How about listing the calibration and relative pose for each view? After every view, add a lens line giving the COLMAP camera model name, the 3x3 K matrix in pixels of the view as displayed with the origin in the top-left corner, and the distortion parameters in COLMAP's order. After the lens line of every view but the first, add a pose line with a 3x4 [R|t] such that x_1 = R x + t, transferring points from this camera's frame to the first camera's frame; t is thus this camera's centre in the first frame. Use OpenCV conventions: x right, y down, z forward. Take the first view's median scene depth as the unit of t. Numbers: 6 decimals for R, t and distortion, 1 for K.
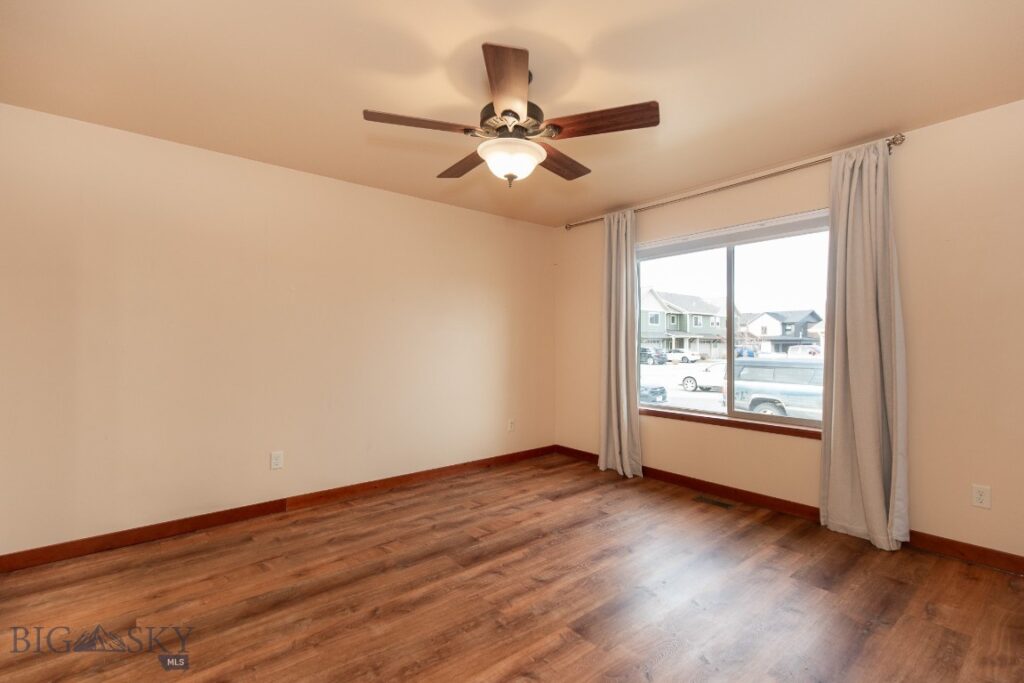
lens RADIAL K [[461.0, 0, 514.2], [0, 461.0, 341.9], [0, 0, 1]] dist [0.010521, -0.001877]
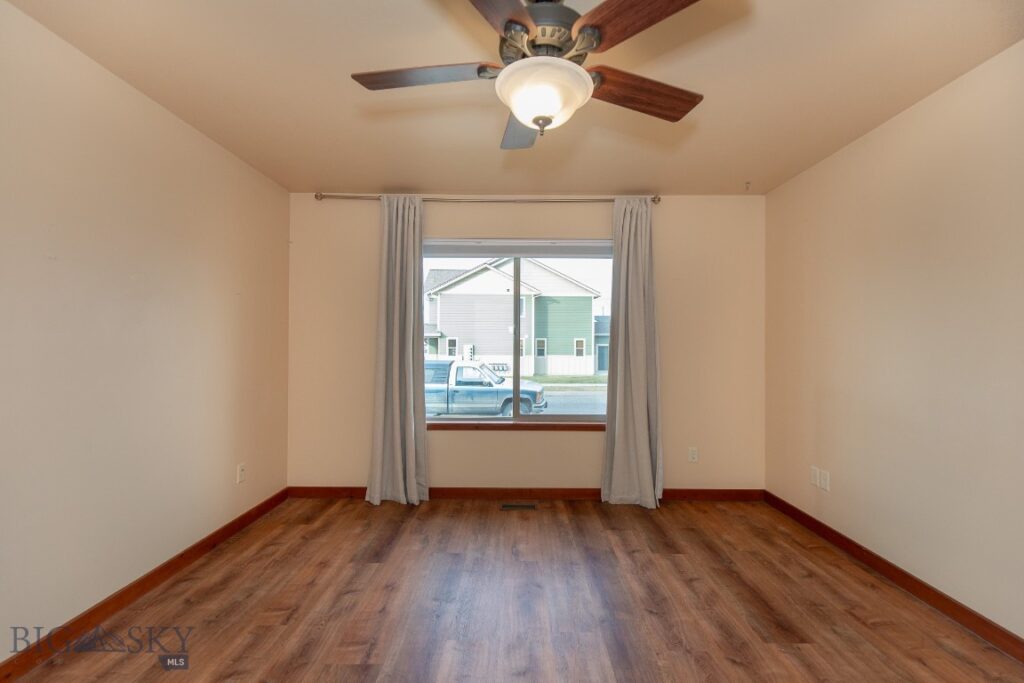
lens RADIAL K [[461.0, 0, 512.5], [0, 461.0, 342.4], [0, 0, 1]] dist [0.010521, -0.001877]
pose [[0.638235, 0.013507, 0.769723, -0.353450], [-0.008289, 0.999909, -0.010674, -0.003028], [-0.769797, 0.000432, 0.638289, 0.357470]]
